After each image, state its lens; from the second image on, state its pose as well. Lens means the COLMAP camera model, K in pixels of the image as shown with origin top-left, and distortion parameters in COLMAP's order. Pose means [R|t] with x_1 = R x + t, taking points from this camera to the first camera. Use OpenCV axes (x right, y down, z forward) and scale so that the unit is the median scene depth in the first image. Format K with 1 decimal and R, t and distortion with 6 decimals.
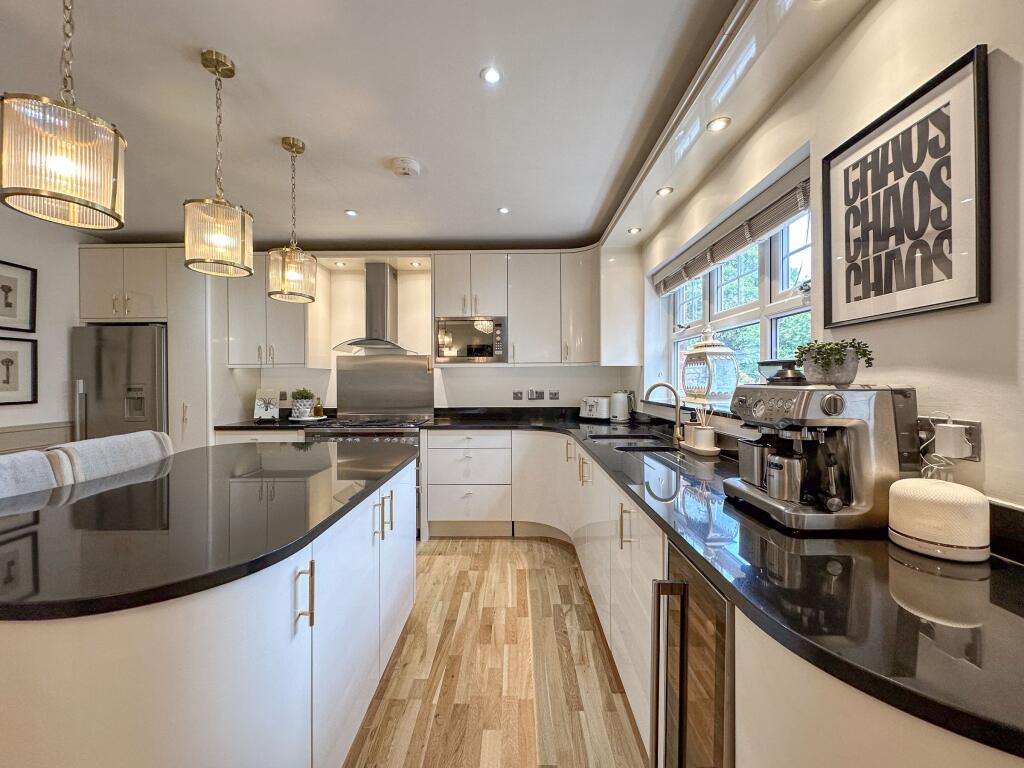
lens RADIAL K [[415.2, 0, 512.7], [0, 415.2, 381.1], [0, 0, 1]] dist [0.003992, 0.000208]
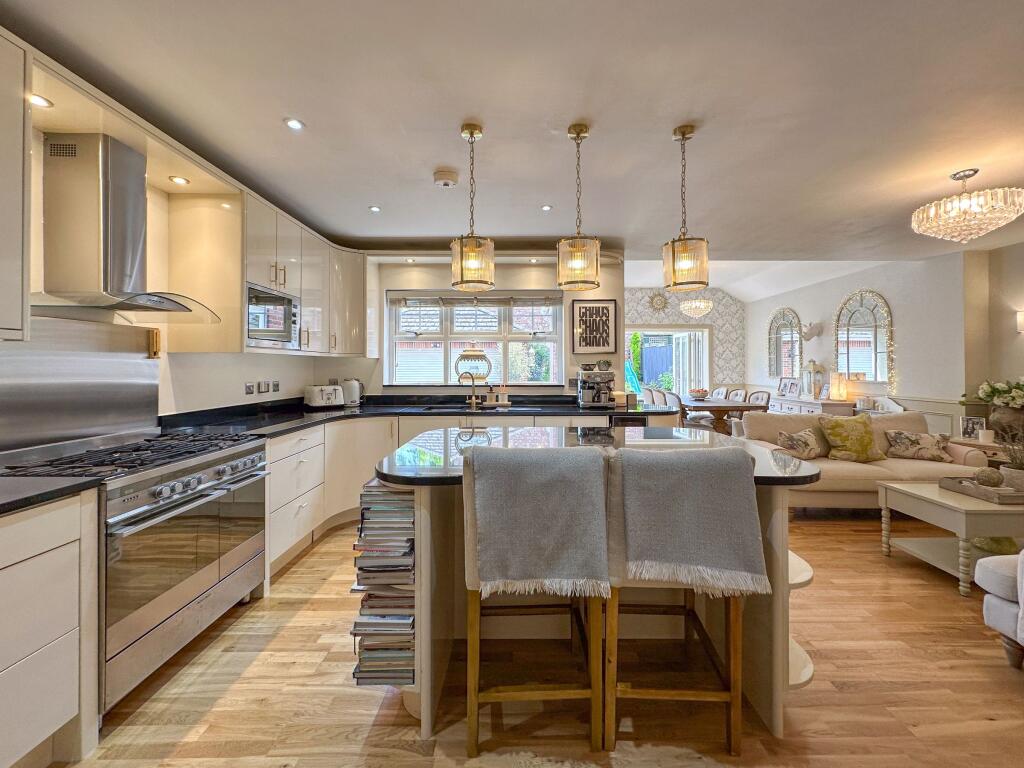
lens RADIAL K [[415.2, 0, 520.8], [0, 415.2, 363.8], [0, 0, 1]] dist [0.003992, 0.000208]
pose [[-0.012979, 0.008121, 0.999883, -0.984667], [0.001015, 0.999967, -0.008108, -0.009574], [-0.999915, 0.000910, -0.012987, 0.593062]]
